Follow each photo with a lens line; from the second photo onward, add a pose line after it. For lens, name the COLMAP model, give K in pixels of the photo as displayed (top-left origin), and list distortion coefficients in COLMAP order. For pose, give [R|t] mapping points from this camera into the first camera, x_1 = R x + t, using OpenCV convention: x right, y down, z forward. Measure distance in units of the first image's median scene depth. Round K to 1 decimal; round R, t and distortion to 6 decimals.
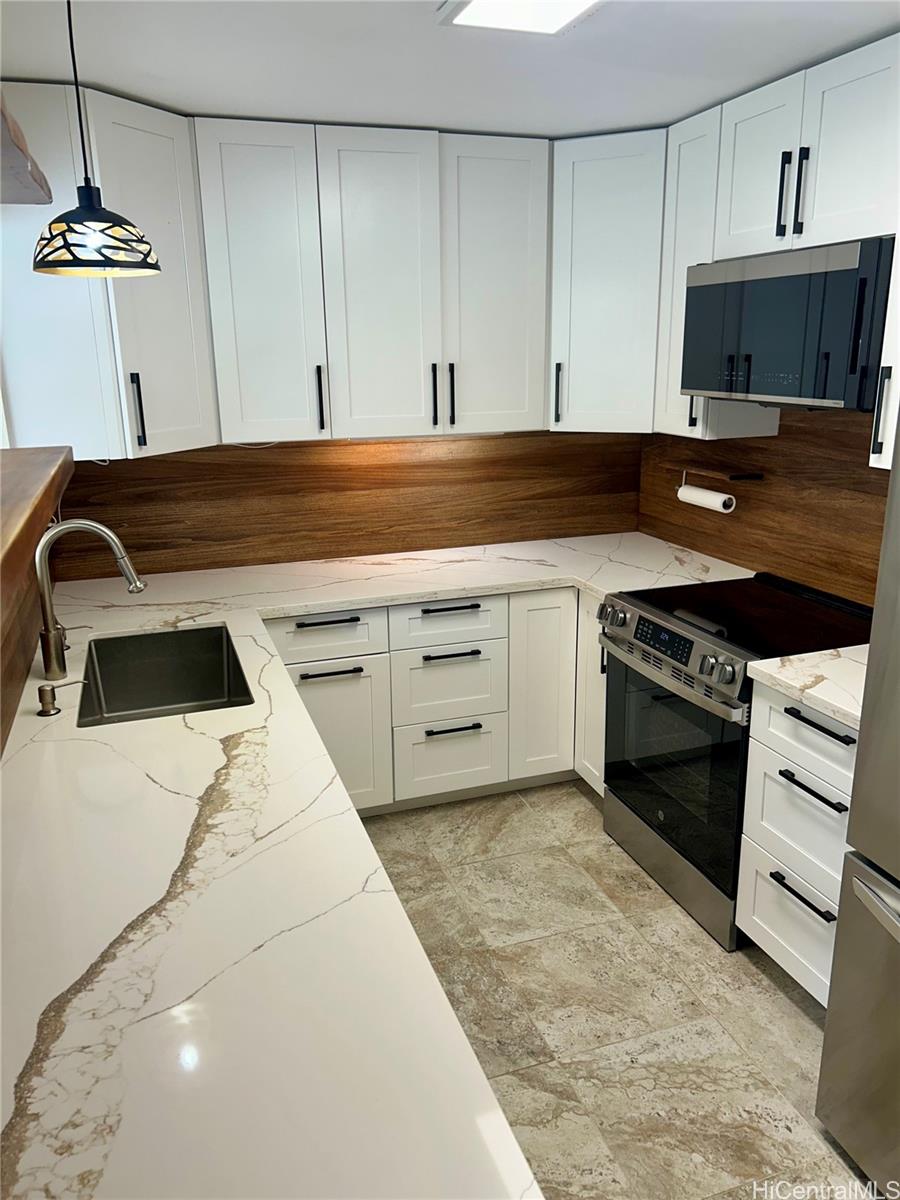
lens RADIAL K [[901.3, 0, 449.0], [0, 901.3, 600.2], [0, 0, 1]] dist [0.003547, 0.000915]
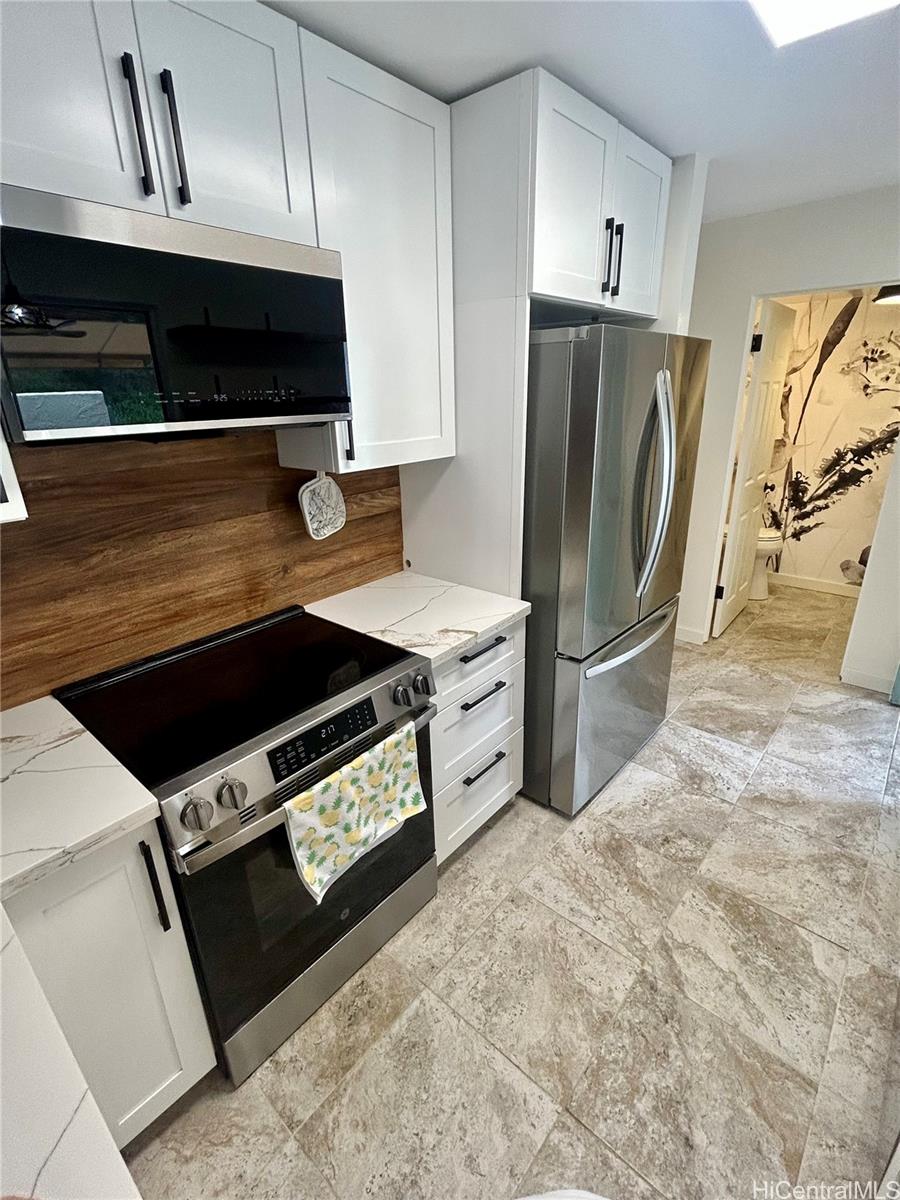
lens RADIAL K [[562.3, 0, 450.8], [0, 562.3, 601.6], [0, 0, 1]] dist [-0.000951, 0.003183]
pose [[-0.503415, -0.276451, 0.818626, -0.207917], [0.263959, 0.852937, 0.450360, -0.276954], [-0.822739, 0.442802, -0.356409, 1.147260]]
